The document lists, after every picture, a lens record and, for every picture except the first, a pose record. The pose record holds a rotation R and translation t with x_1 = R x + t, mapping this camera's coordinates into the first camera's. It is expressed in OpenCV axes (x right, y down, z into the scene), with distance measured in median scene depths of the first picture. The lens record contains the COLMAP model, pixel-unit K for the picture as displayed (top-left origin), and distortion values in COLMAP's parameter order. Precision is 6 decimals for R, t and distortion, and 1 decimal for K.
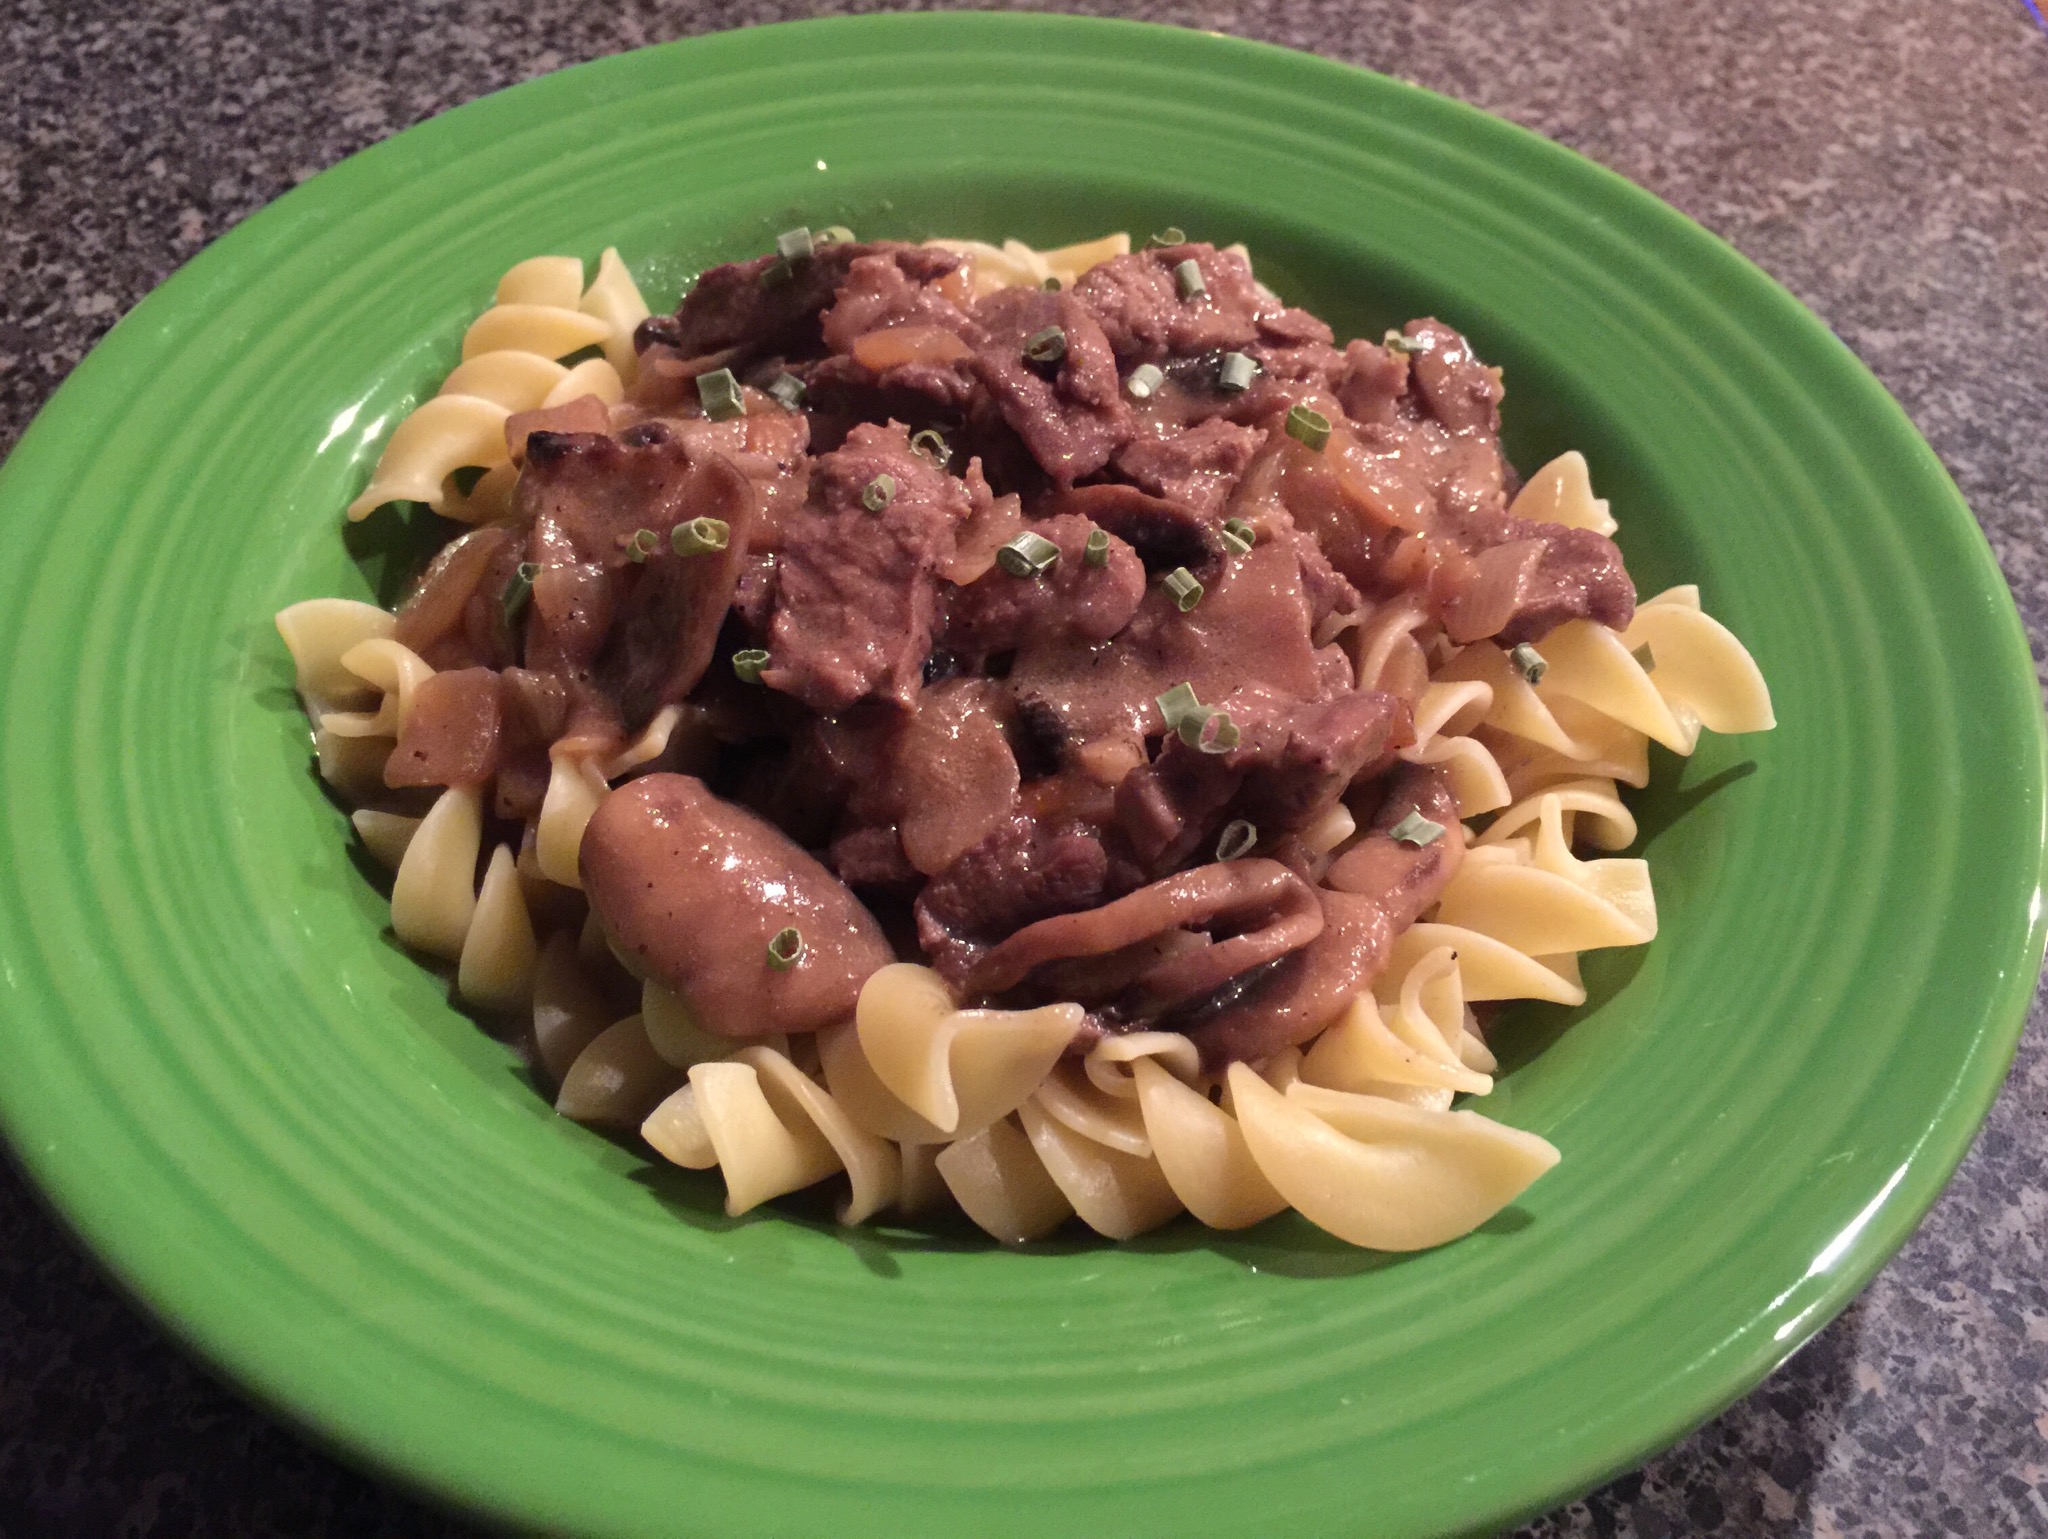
lens RADIAL K [[1750.7, 0, 1025.4], [0, 1750.7, 772.4], [0, 0, 1]] dist [0.073040, -0.106522]
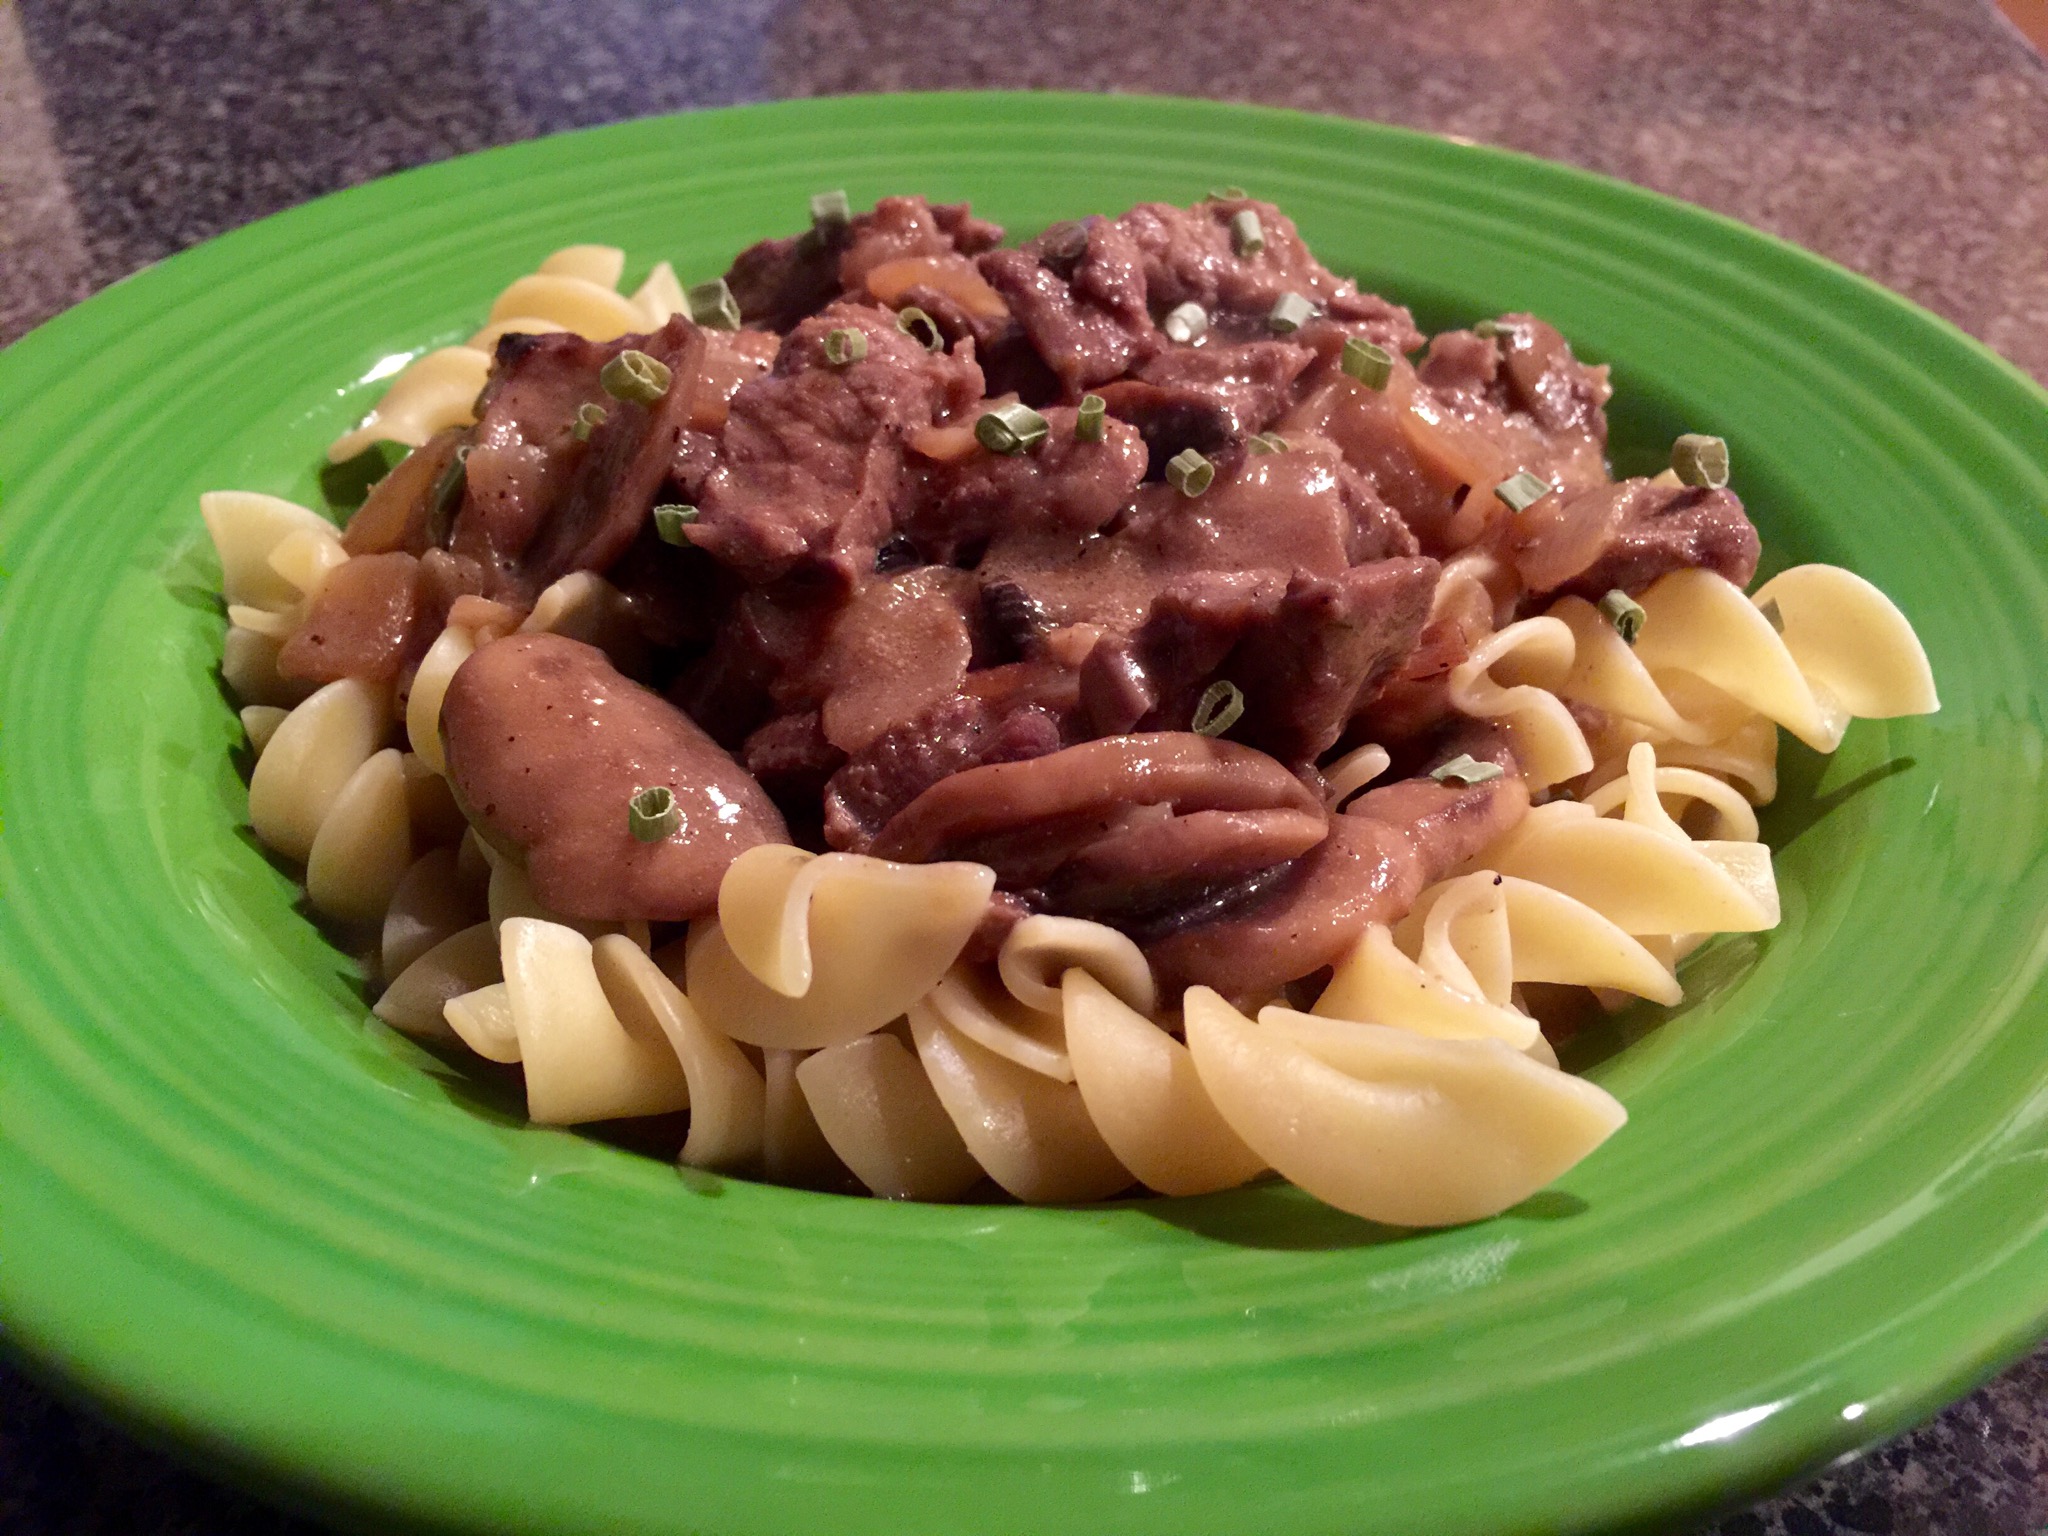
lens RADIAL K [[1750.7, 0, 965.5], [0, 1750.7, 728.9], [0, 0, 1]] dist [0.073040, -0.106522]
pose [[0.991643, 0.065994, -0.110852, 0.084389], [-0.084598, 0.981362, -0.172544, 0.171271], [0.097399, 0.180480, 0.978744, 0.190878]]
